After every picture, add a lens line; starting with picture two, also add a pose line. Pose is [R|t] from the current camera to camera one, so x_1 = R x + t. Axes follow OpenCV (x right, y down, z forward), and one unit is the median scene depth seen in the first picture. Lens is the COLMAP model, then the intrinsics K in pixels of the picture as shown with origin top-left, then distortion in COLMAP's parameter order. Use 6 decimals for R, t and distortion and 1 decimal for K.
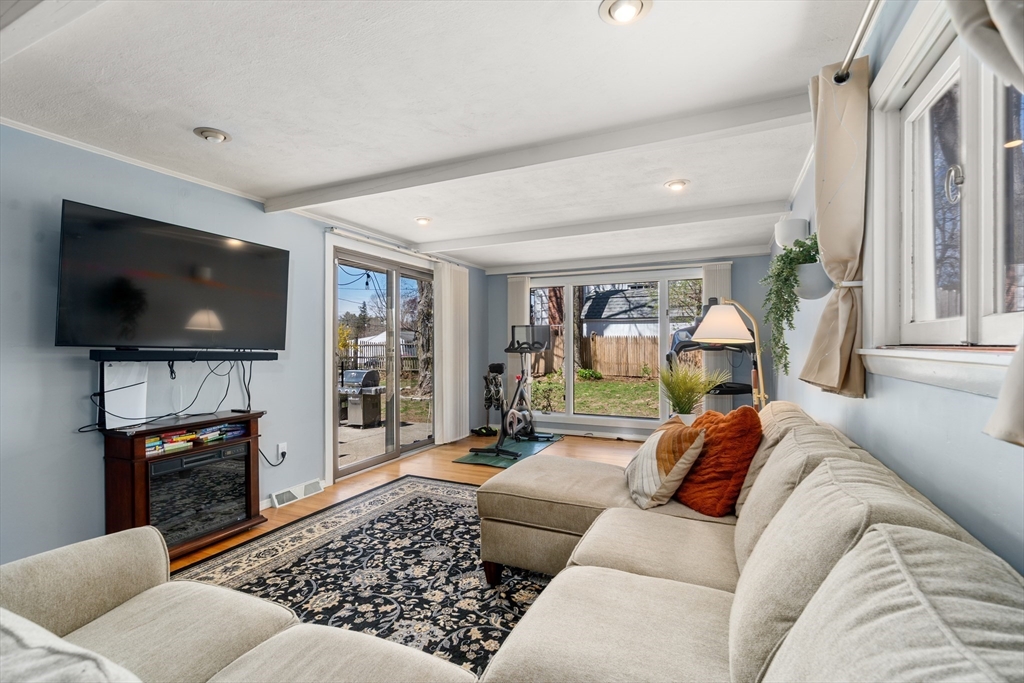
lens RADIAL K [[473.3, 0, 512.0], [0, 473.3, 341.5], [0, 0, 1]] dist [-0.002836, 0.000220]
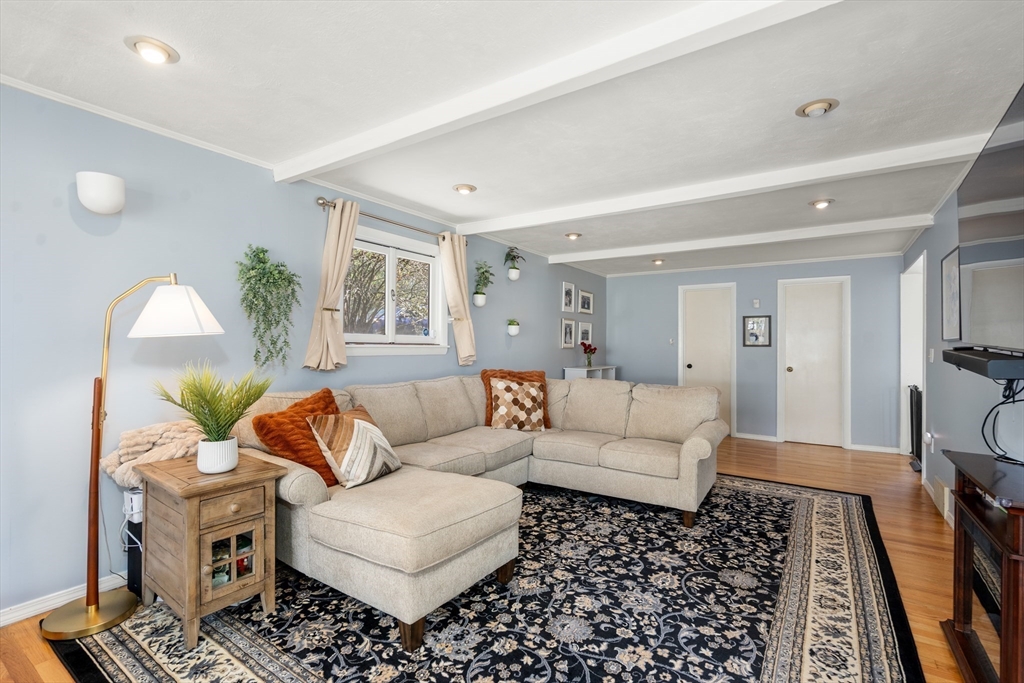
lens RADIAL K [[473.3, 0, 512.0], [0, 473.3, 341.5], [0, 0, 1]] dist [-0.002836, 0.000220]
pose [[-0.986424, -0.002467, 0.164197, -0.202177], [-0.005203, 0.999855, -0.016233, 0.021169], [-0.164133, -0.016867, -0.986294, 1.867265]]
